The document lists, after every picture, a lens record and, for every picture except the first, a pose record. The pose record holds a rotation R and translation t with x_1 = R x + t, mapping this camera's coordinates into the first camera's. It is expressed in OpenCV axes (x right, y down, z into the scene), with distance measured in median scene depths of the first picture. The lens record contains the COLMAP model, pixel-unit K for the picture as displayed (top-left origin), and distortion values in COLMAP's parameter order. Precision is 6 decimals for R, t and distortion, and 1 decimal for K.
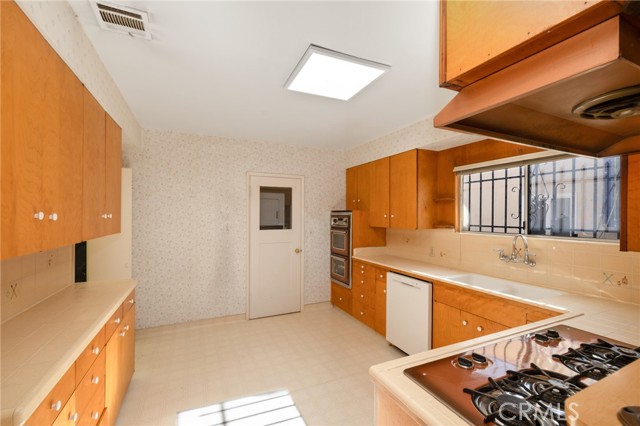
lens RADIAL K [[269.9, 0, 317.7], [0, 269.9, 215.8], [0, 0, 1]] dist [-0.001135, -0.000518]
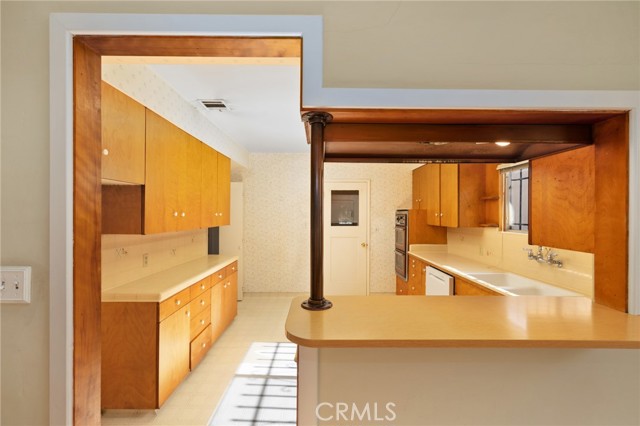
lens RADIAL K [[269.9, 0, 322.1], [0, 269.9, 213.9], [0, 0, 1]] dist [-0.001135, -0.000518]
pose [[0.908468, -0.001369, -0.417952, 0.288229], [-0.000286, 0.999992, -0.003898, 0.002431], [0.417954, 0.003661, 0.908461, -0.142374]]
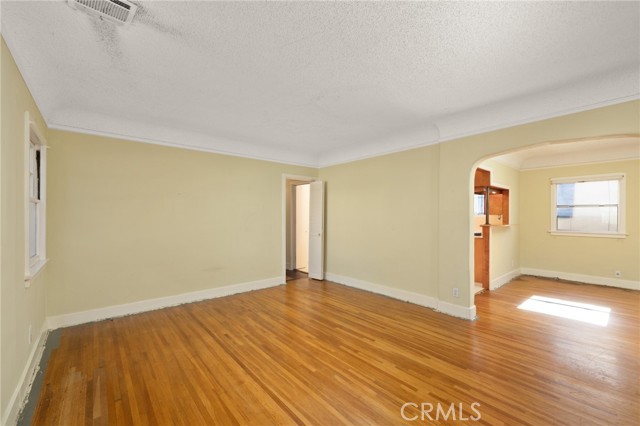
lens RADIAL K [[269.9, 0, 322.1], [0, 269.9, 213.7], [0, 0, 1]] dist [-0.001135, -0.000518]
pose [[0.964946, -0.001893, 0.262440, -1.023988], [0.003400, 0.999980, -0.005286, 0.046898], [-0.262425, 0.005993, 0.964934, -1.022308]]
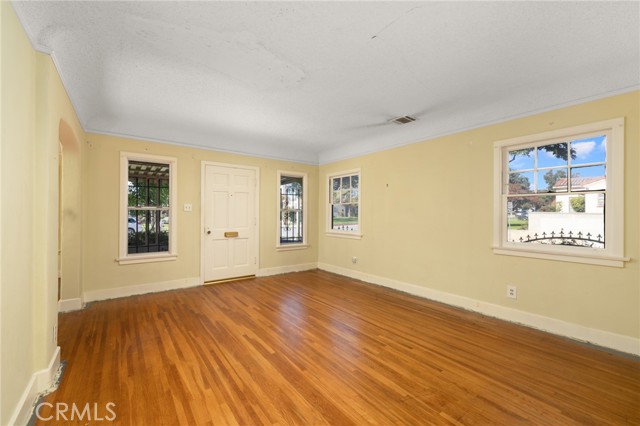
lens RADIAL K [[269.9, 0, 322.5], [0, 269.9, 213.4], [0, 0, 1]] dist [-0.001135, -0.000518]
pose [[-0.978928, -0.011358, -0.203888, -0.718718], [-0.010609, 0.999932, -0.004766, 0.075740], [0.203928, -0.002502, -0.978983, 0.534028]]
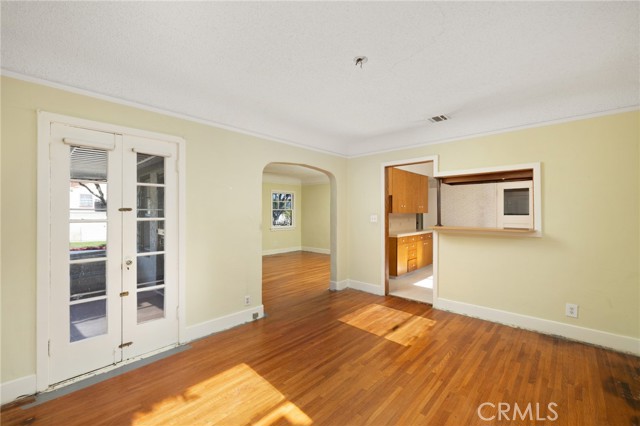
lens RADIAL K [[269.9, 0, 319.1], [0, 269.9, 212.8], [0, 0, 1]] dist [-0.001135, -0.000518]
pose [[0.369613, -0.003406, -0.929180, 1.025895], [0.000550, 0.999994, -0.003447, 0.048301], [0.929186, 0.000763, 0.369612, -0.770098]]
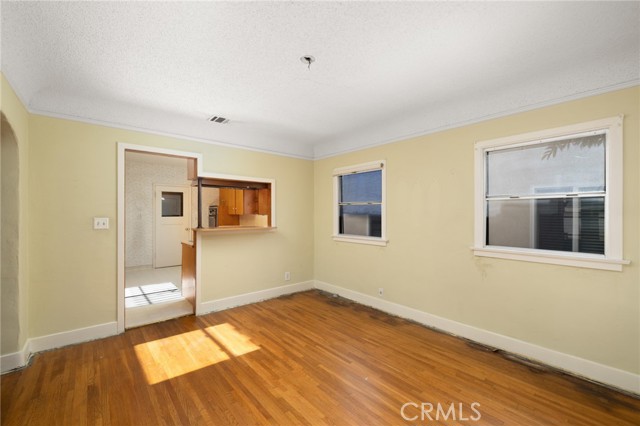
lens RADIAL K [[269.9, 0, 322.3], [0, 269.9, 215.7], [0, 0, 1]] dist [-0.001135, -0.000518]
pose [[0.962779, -0.004977, 0.270243, 0.345317], [0.003736, 0.999980, 0.005109, 0.046112], [-0.270263, -0.003909, 0.962779, -1.053444]]
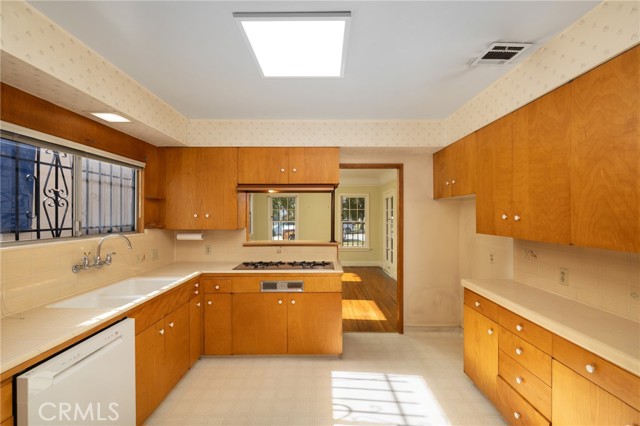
lens RADIAL K [[269.9, 0, 320.7], [0, 269.9, 212.0], [0, 0, 1]] dist [-0.001135, -0.000518]
pose [[-0.903918, -0.001825, 0.427702, -0.216734], [-0.004513, 0.999976, -0.005270, -0.005765], [-0.427682, -0.006694, -0.903905, 1.025534]]
